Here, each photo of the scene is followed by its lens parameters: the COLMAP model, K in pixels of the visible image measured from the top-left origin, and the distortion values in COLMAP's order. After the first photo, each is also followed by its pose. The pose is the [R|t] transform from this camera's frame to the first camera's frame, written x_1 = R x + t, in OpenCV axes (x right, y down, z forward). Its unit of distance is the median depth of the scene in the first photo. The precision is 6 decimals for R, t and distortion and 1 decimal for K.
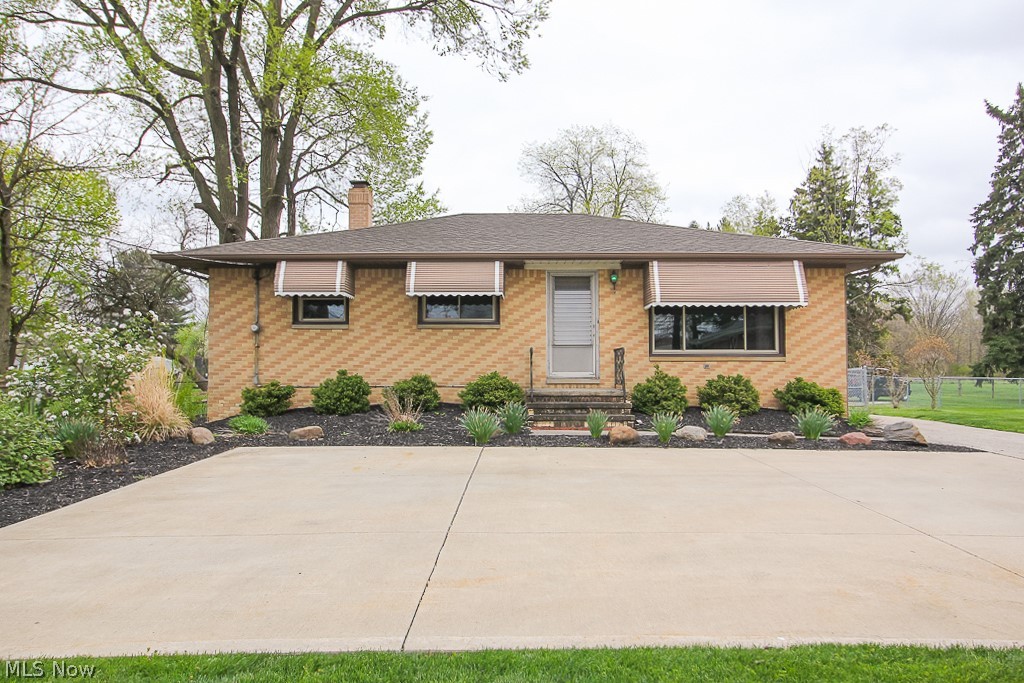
lens RADIAL K [[817.7, 0, 512.0], [0, 817.7, 341.5], [0, 0, 1]] dist [0.009806, 0.003146]
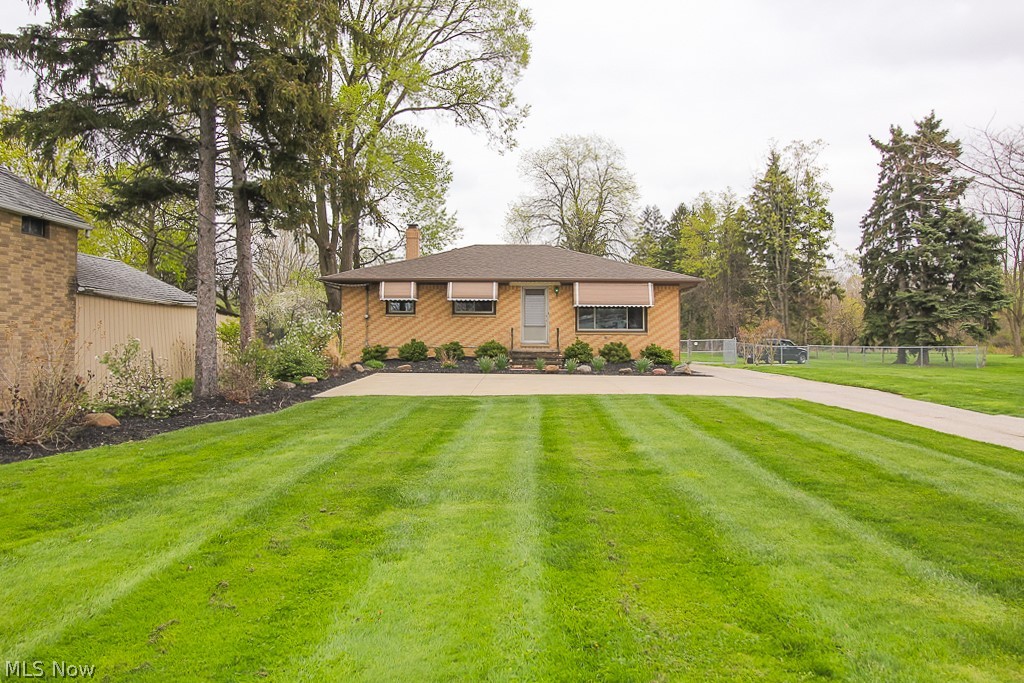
lens RADIAL K [[845.2, 0, 512.0], [0, 845.2, 341.5], [0, 0, 1]] dist [0.002677, 0.001146]
pose [[0.999970, 0.004685, -0.006201, 0.034237], [-0.004449, 0.999286, 0.037530, -0.032566], [0.006372, -0.037501, 0.999276, -0.942916]]
